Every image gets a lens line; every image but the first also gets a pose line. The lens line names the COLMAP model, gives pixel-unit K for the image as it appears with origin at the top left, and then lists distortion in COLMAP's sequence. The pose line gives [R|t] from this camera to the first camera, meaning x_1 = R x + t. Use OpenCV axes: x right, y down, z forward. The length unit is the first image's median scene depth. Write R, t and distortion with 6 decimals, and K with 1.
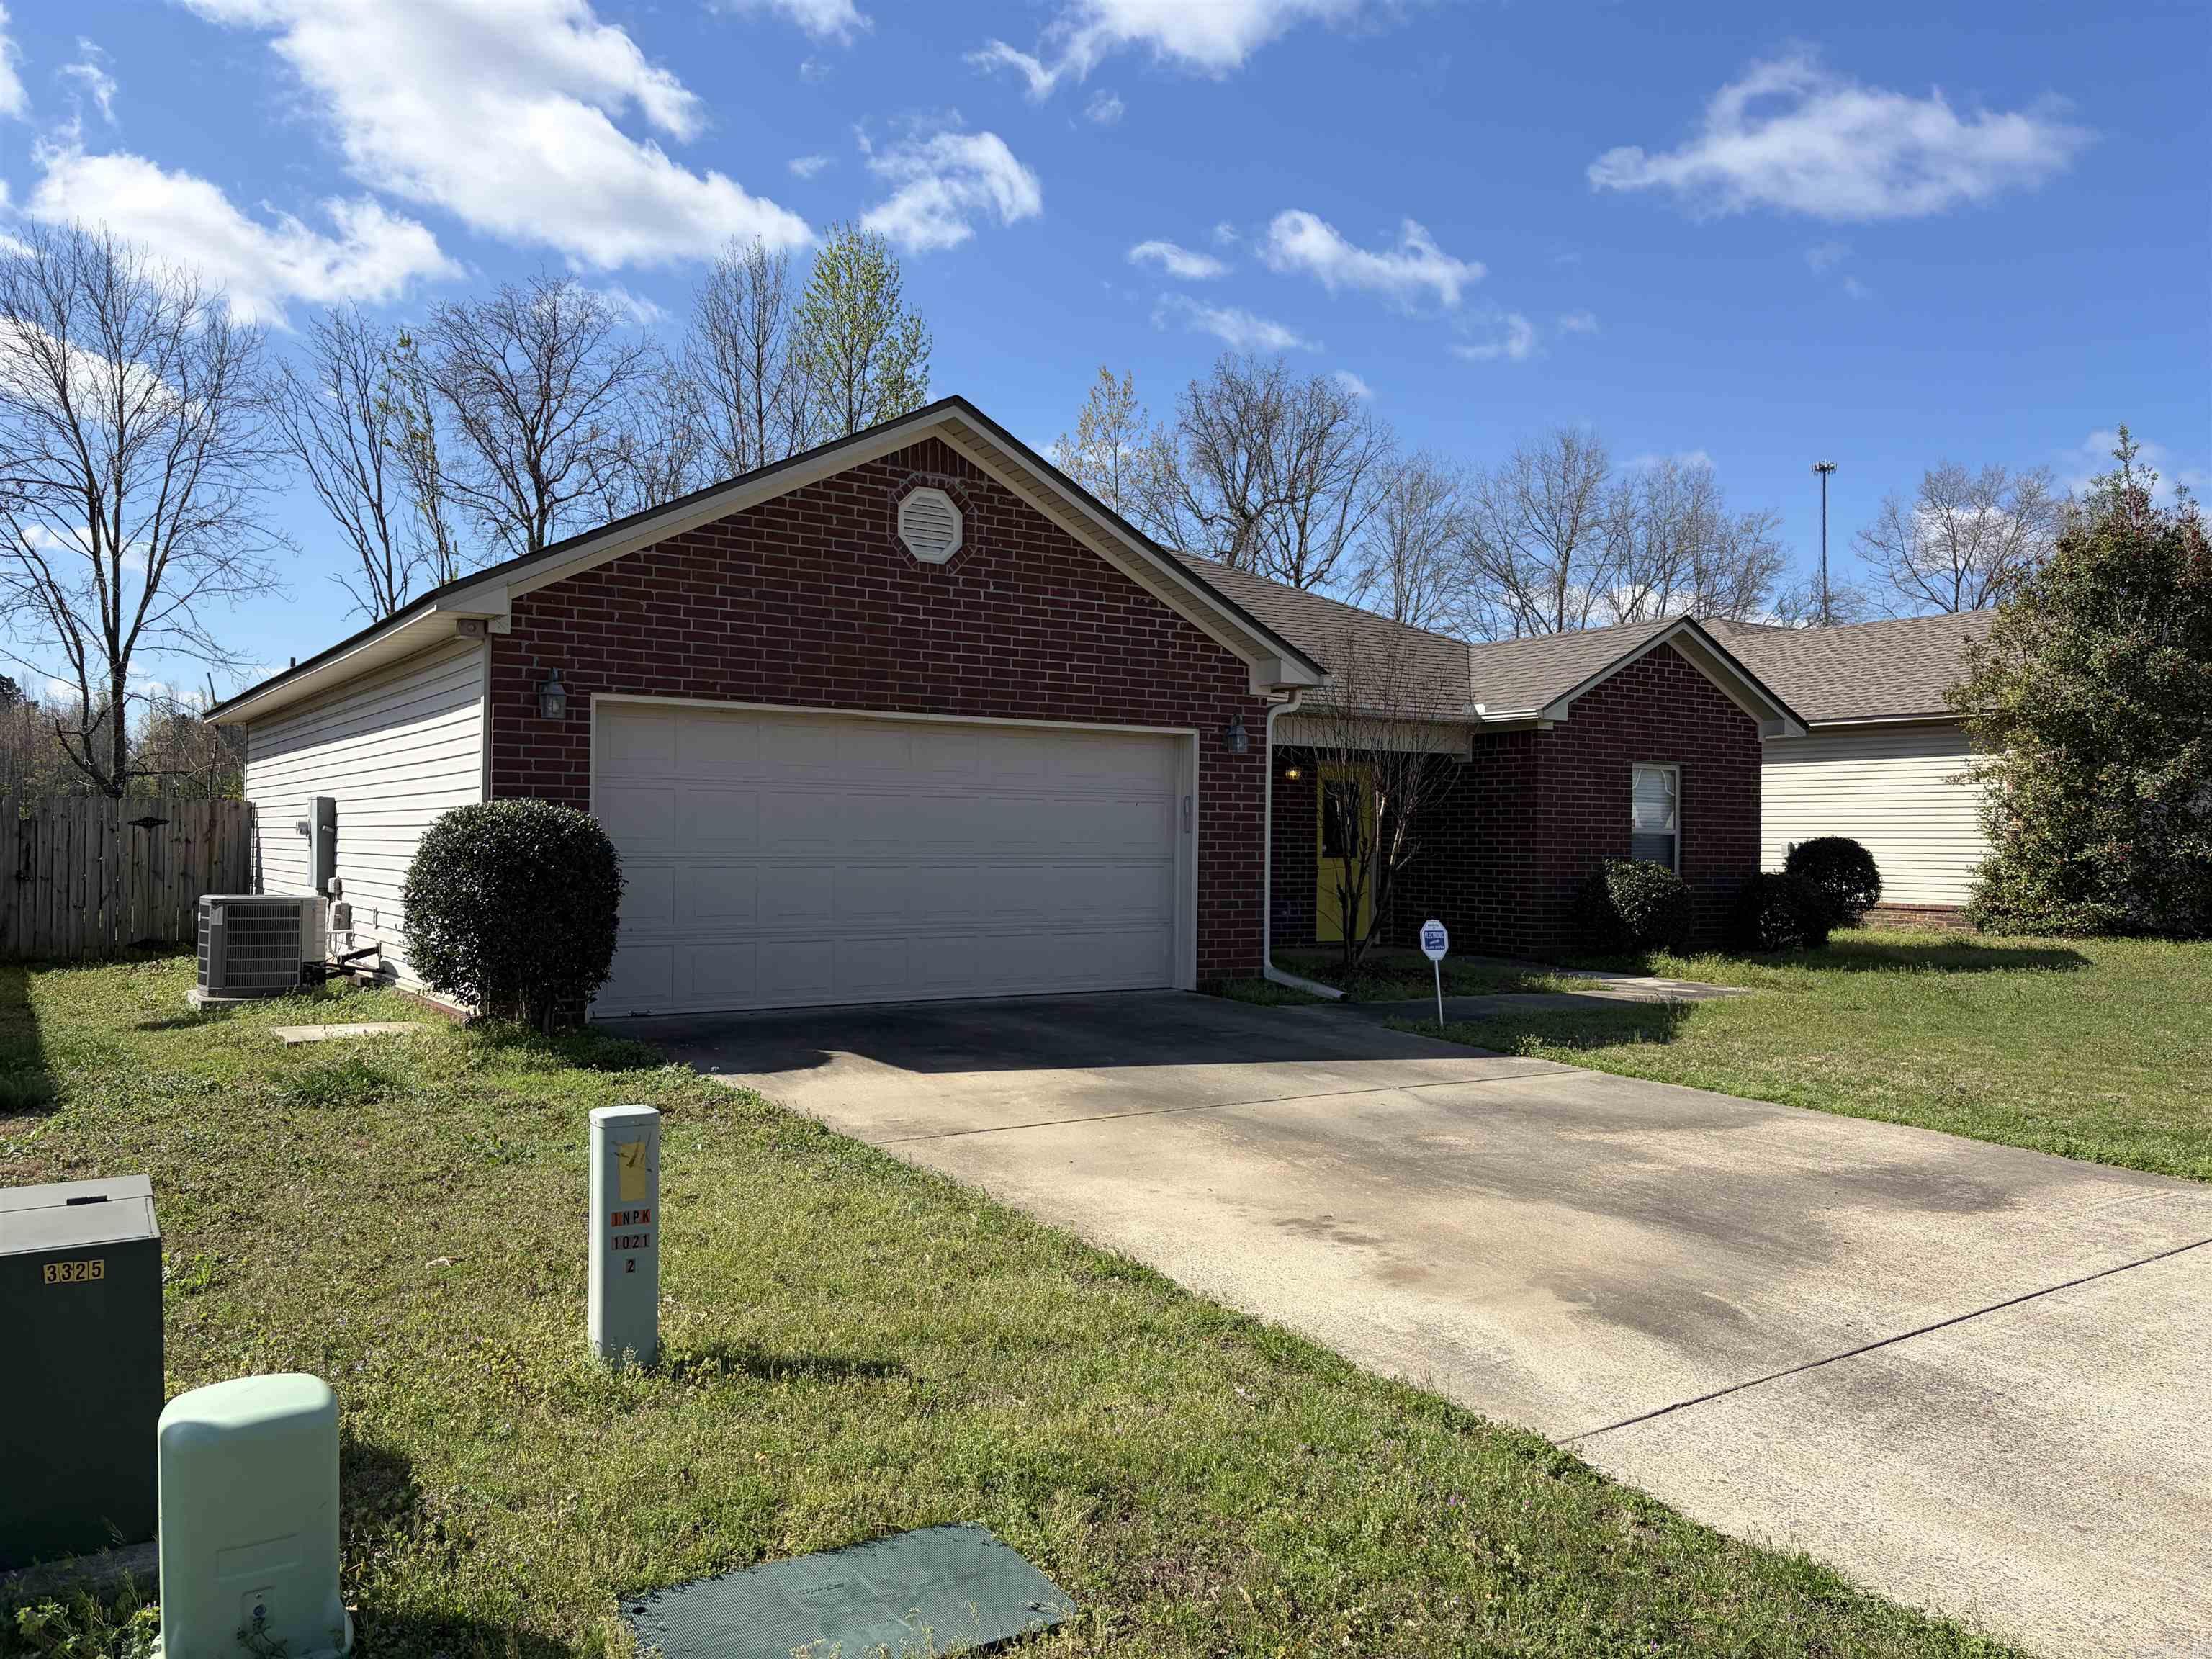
lens RADIAL K [[1684.6, 0, 1198.6], [0, 1684.6, 828.1], [0, 0, 1]] dist [0.048570, 0.001287]
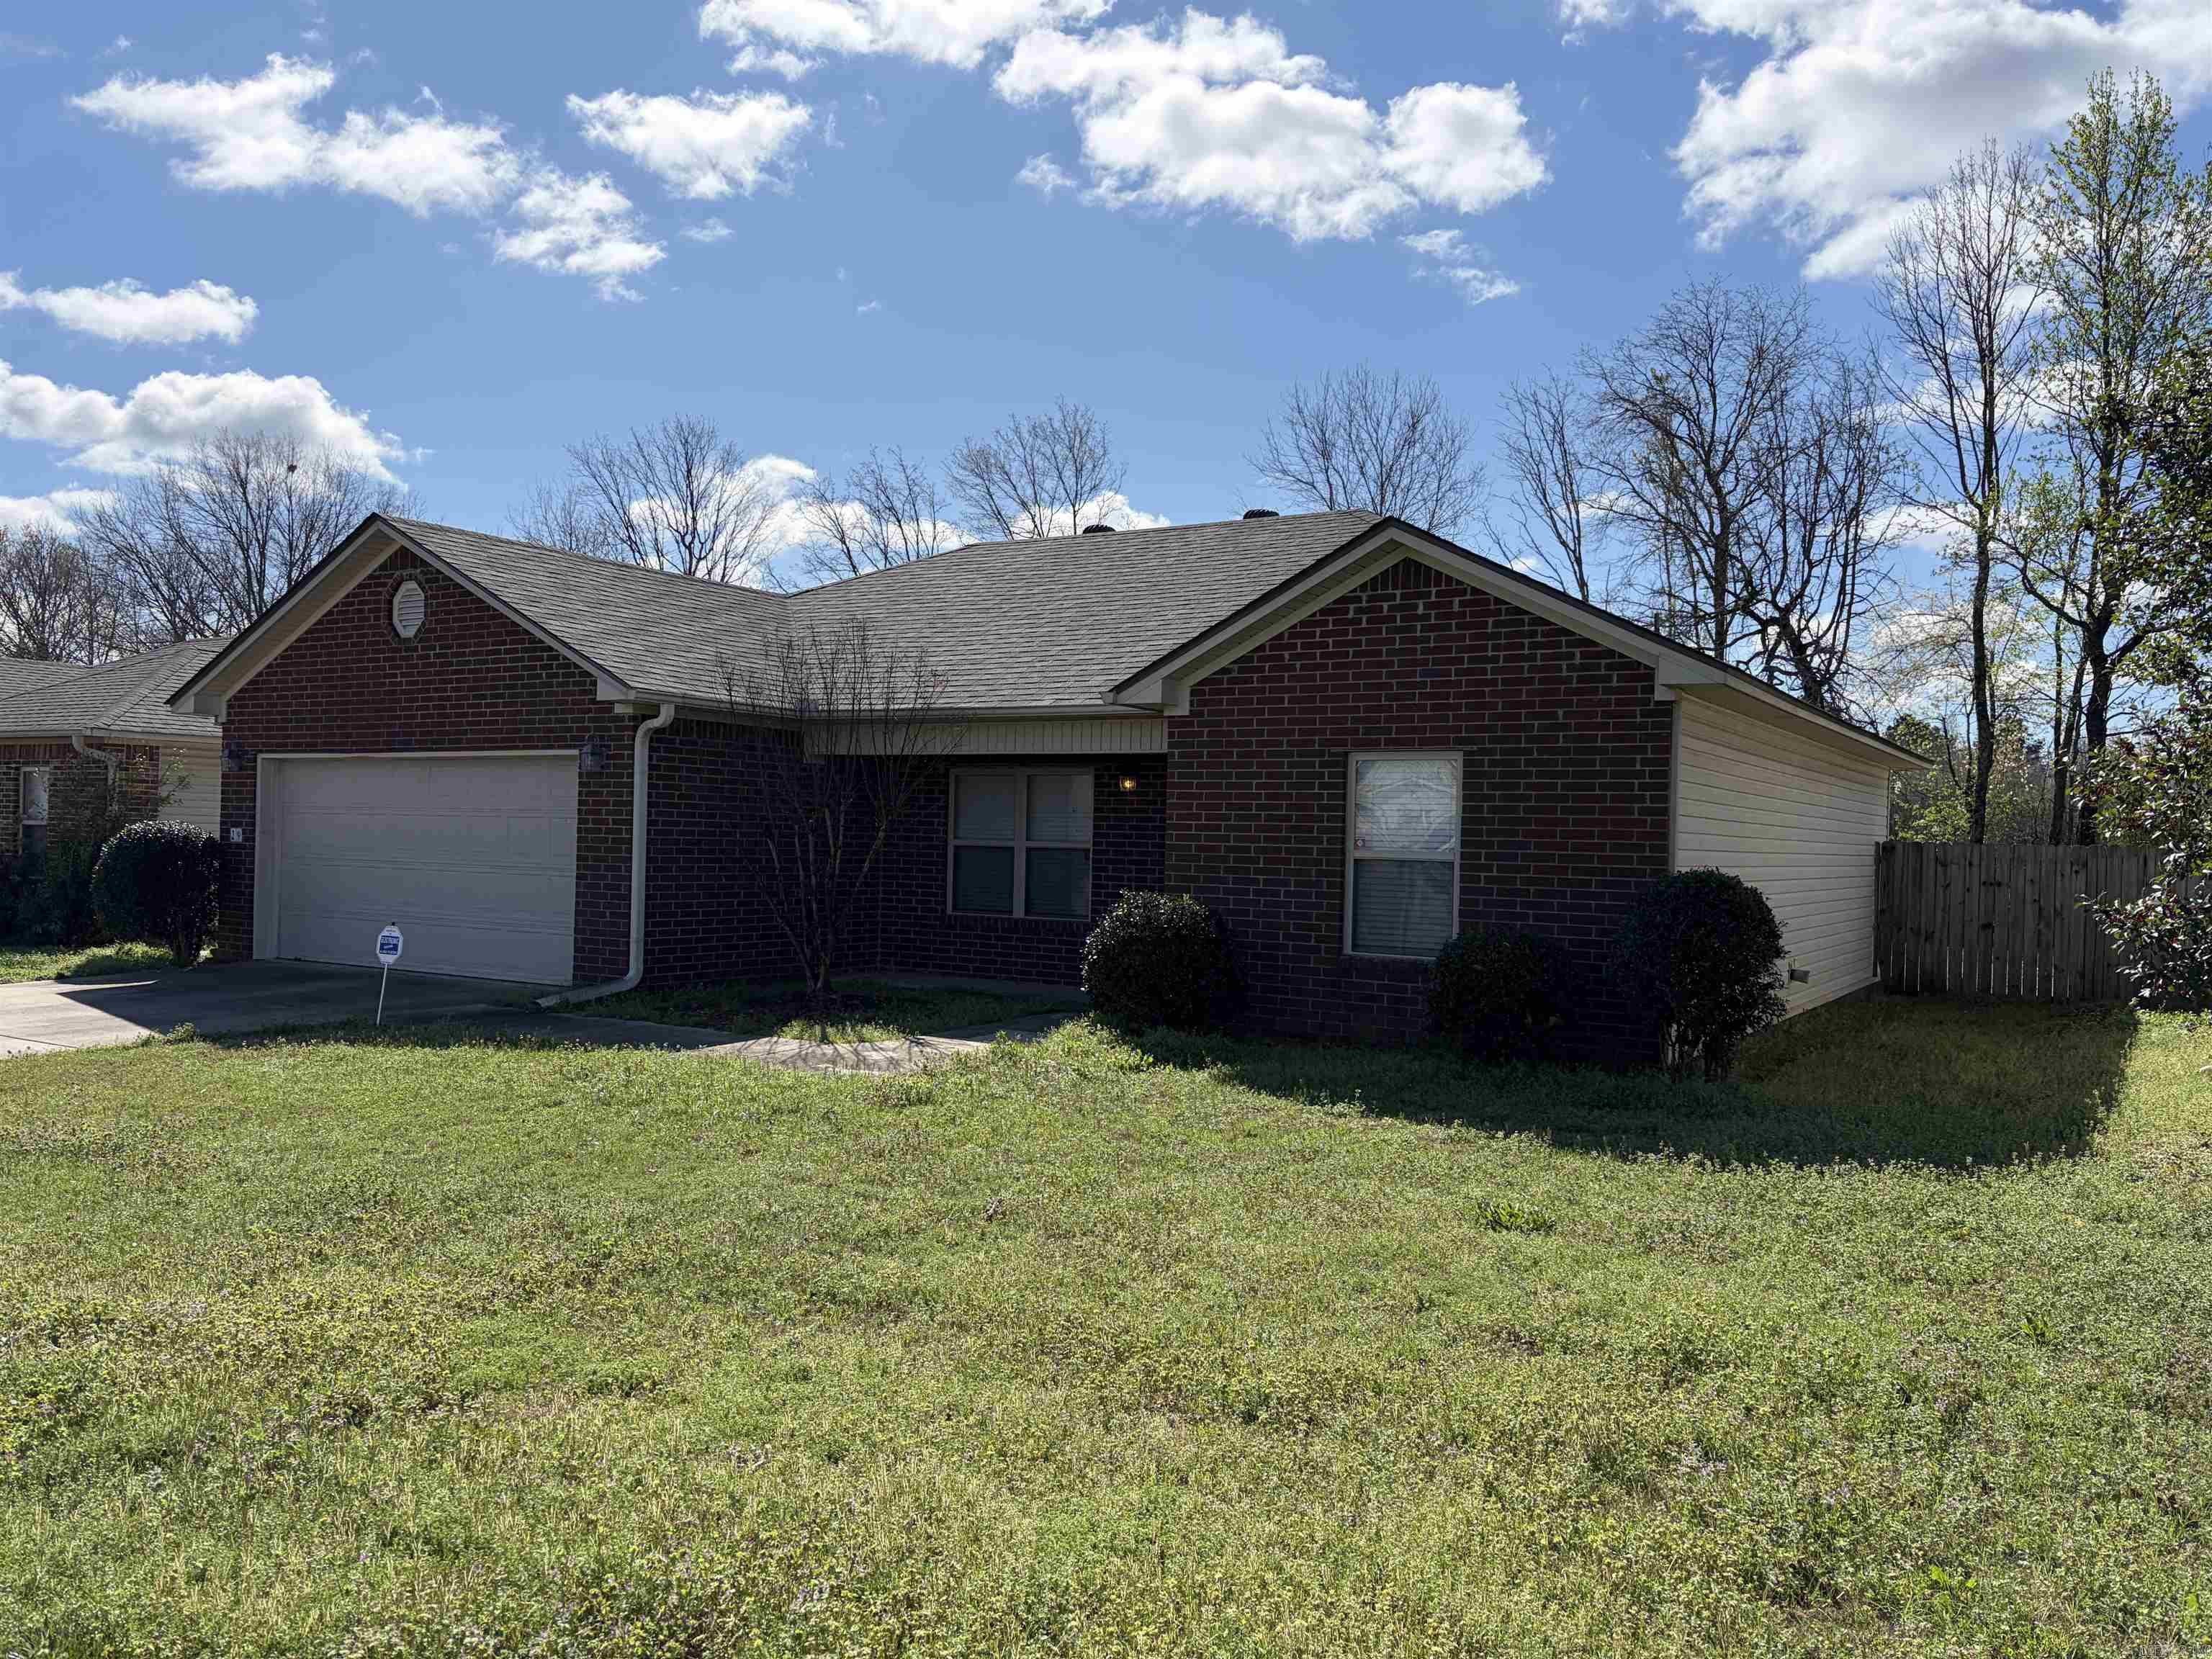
lens RADIAL K [[1711.5, 0, 1106.0], [0, 1711.5, 829.5], [0, 0, 1]] dist [0.098330, -0.153621]
pose [[0.364878, -0.008743, -0.931014, 1.279168], [-0.013436, 0.999802, -0.014655, 0.004507], [0.930959, 0.017857, 0.364688, 1.002954]]
